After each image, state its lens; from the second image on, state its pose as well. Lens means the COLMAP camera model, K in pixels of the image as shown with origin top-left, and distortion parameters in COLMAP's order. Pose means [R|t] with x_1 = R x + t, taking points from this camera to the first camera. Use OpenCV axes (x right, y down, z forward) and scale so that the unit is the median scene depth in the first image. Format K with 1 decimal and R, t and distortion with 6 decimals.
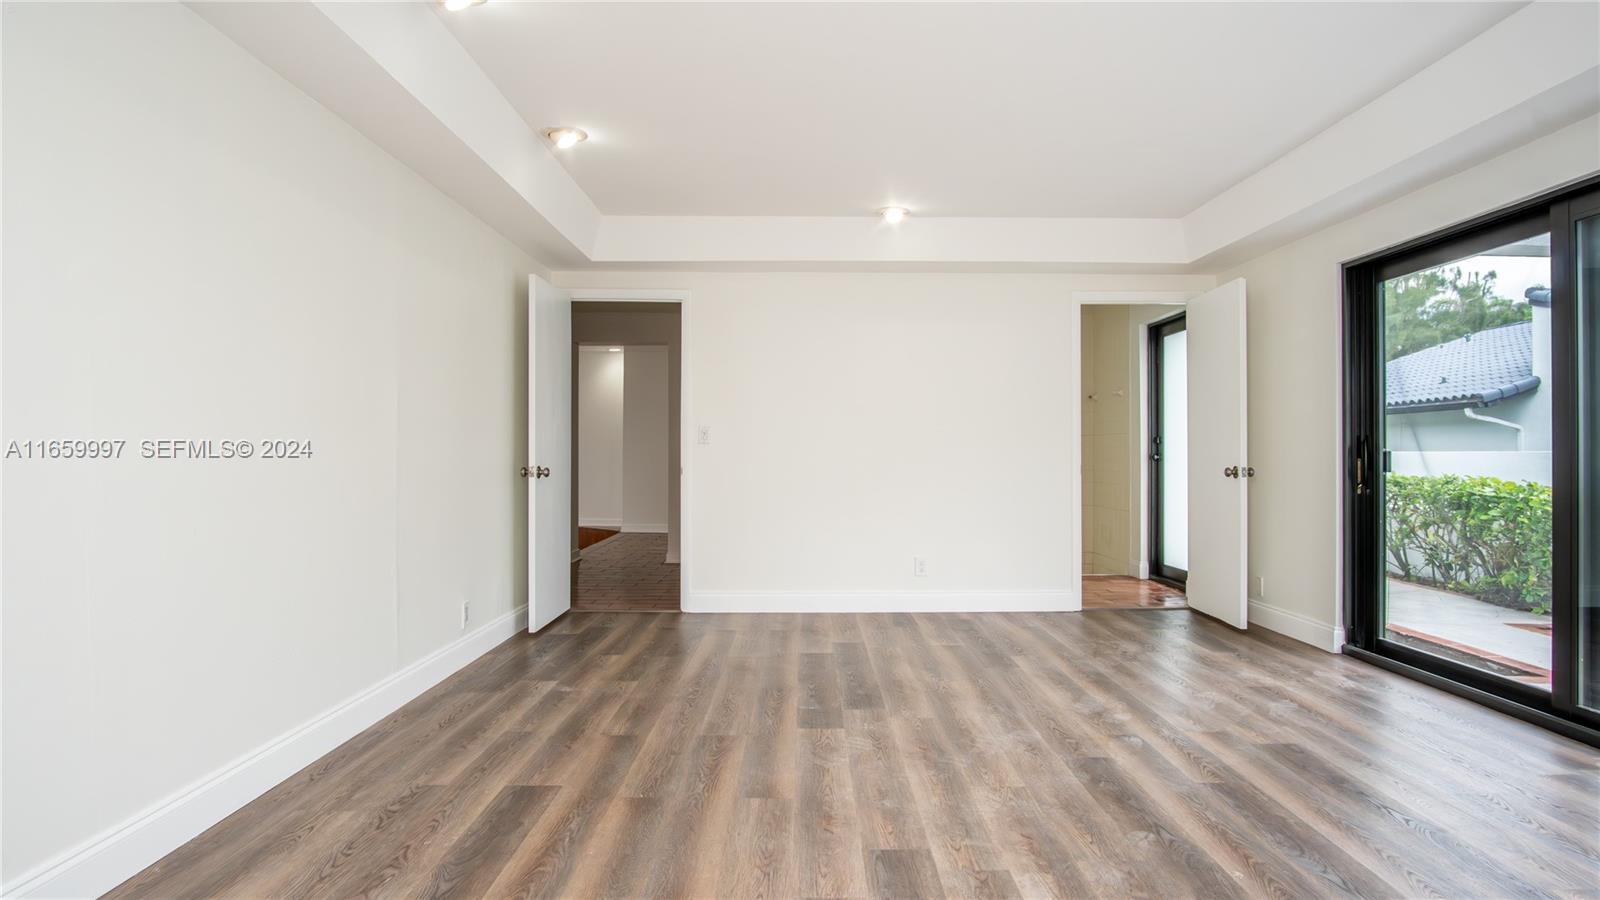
lens RADIAL K [[880.8, 0, 813.0], [0, 880.8, 443.4], [0, 0, 1]] dist [-0.013904, -0.000220]
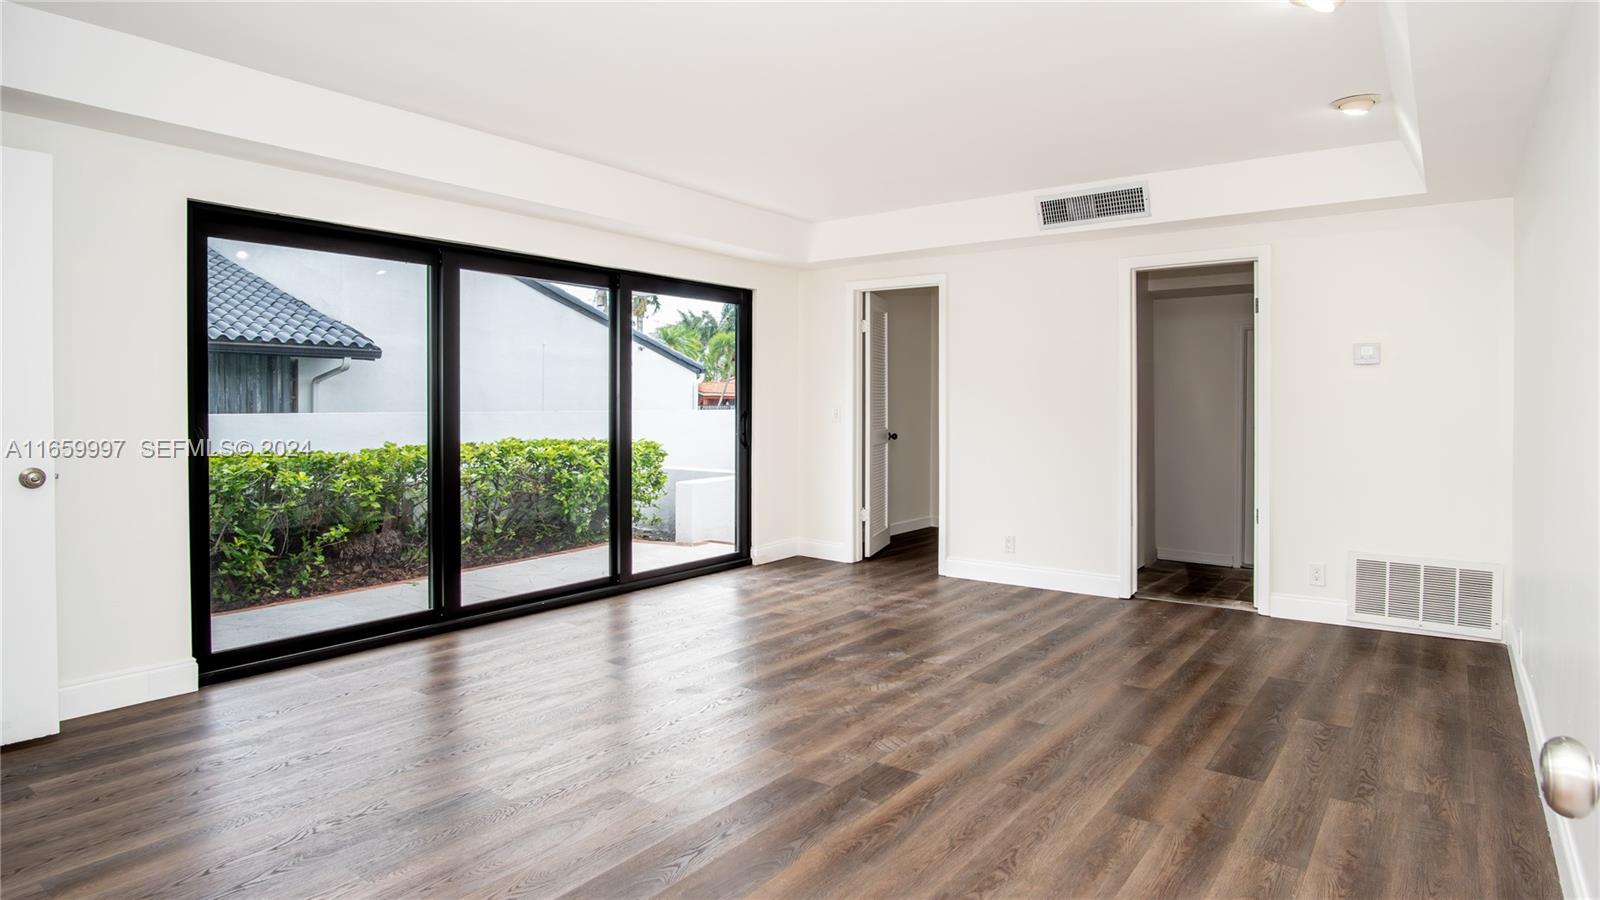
lens RADIAL K [[880.8, 0, 813.0], [0, 880.8, 443.4], [0, 0, 1]] dist [-0.013904, -0.000220]
pose [[-0.801197, -0.031220, 0.597586, -0.504148], [-0.011085, 0.999241, 0.037342, -0.033235], [-0.598298, 0.023294, -0.800935, 2.030037]]
